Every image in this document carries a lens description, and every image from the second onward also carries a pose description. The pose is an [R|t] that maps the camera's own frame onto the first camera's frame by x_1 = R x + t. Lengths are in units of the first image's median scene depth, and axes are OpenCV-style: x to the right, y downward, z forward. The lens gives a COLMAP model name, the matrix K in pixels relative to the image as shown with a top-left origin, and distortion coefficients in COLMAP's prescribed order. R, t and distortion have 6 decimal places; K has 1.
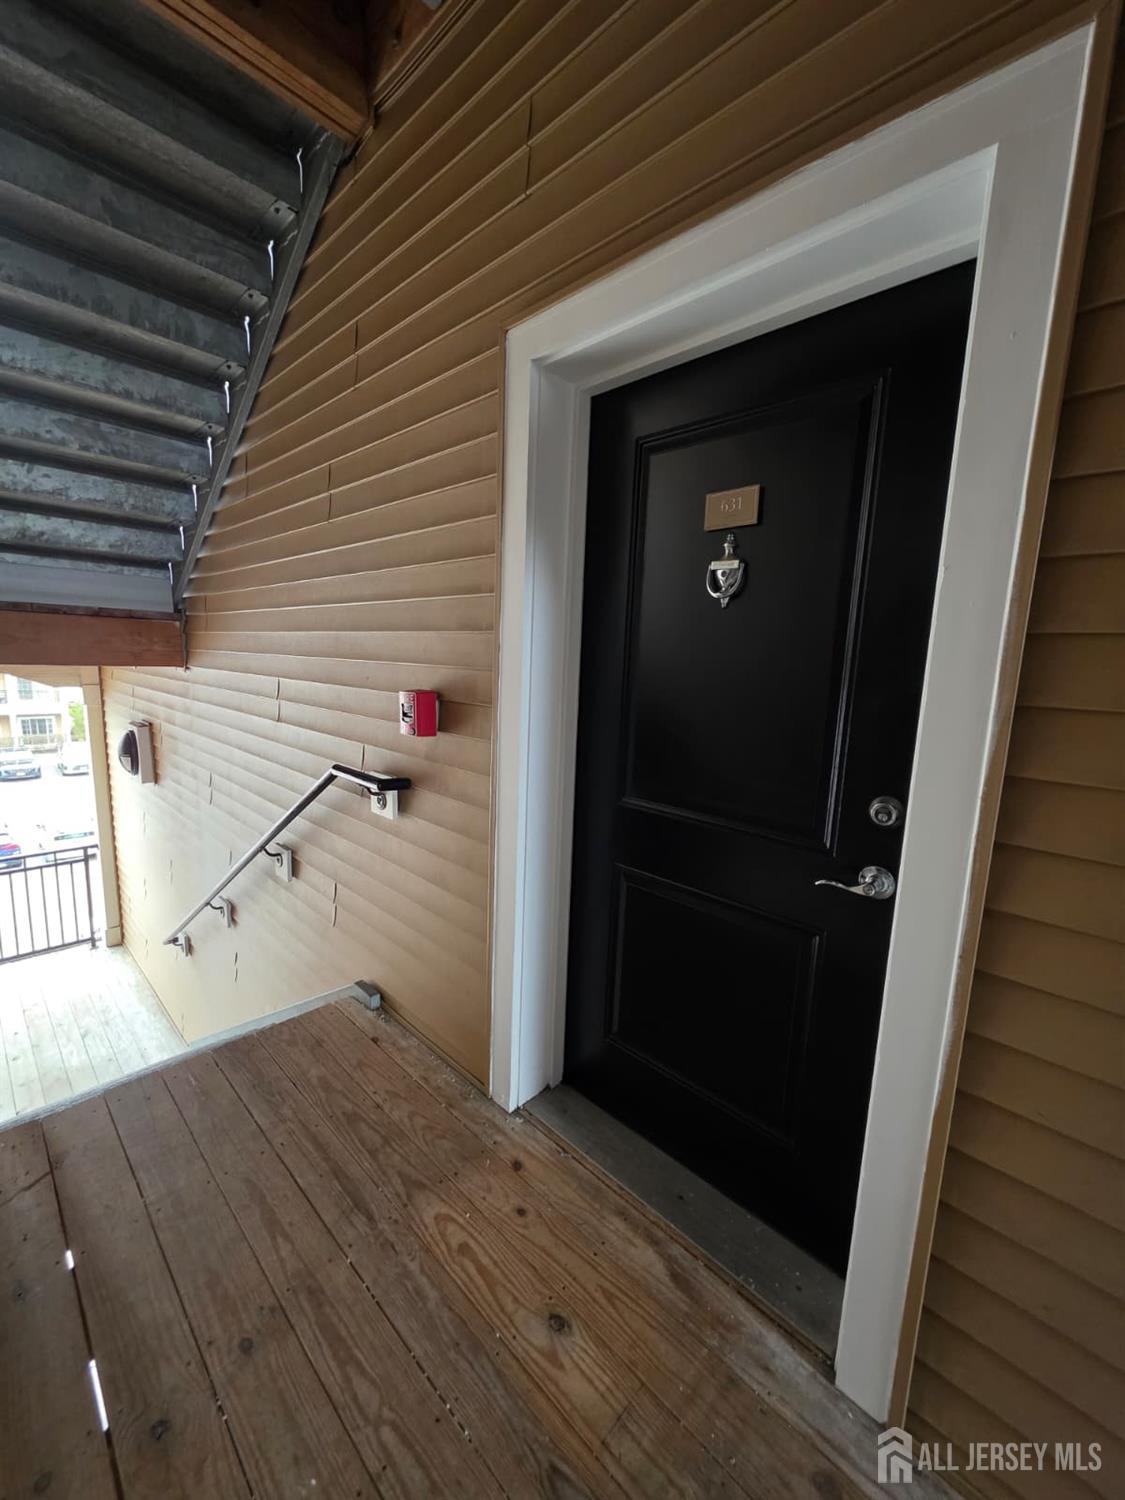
lens RADIAL K [[598.9, 0, 563.2], [0, 598.9, 755.7], [0, 0, 1]] dist [0.002290, 0.000041]
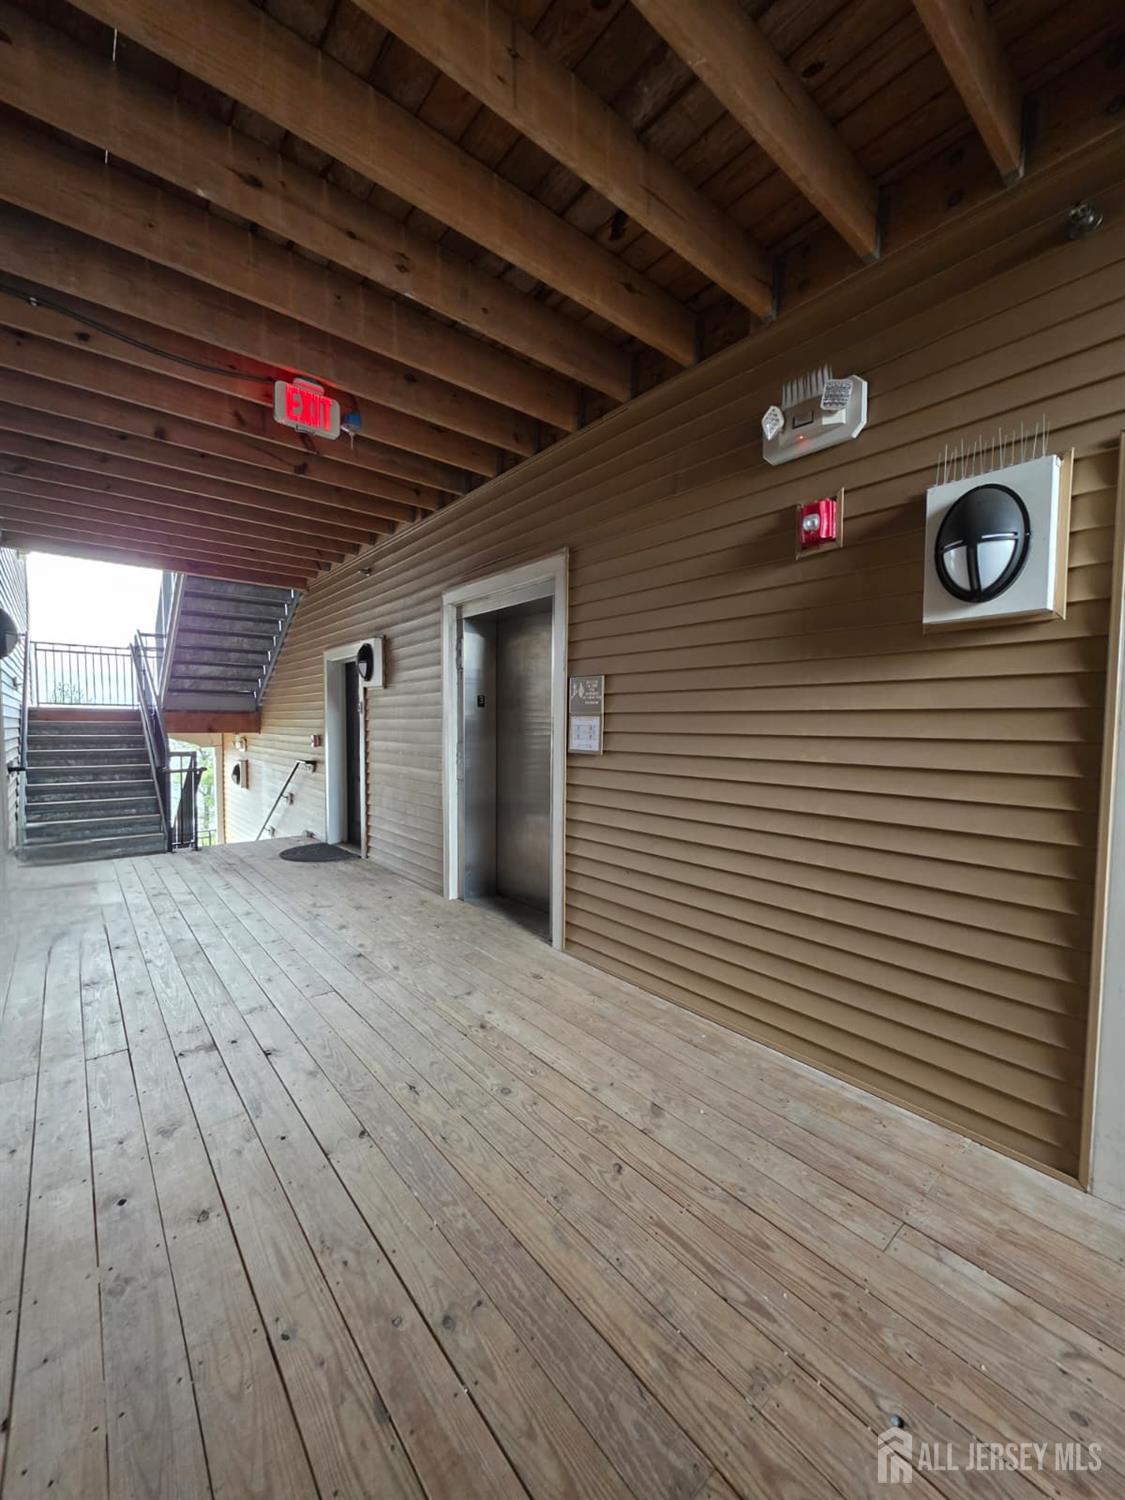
lens RADIAL K [[598.9, 0, 563.2], [0, 598.9, 755.7], [0, 0, 1]] dist [0.002290, 0.000041]
pose [[0.991632, -0.045662, -0.120753, 0.739391], [0.033534, 0.994359, -0.100627, 0.190002], [0.124666, 0.095736, 0.987569, -1.035452]]
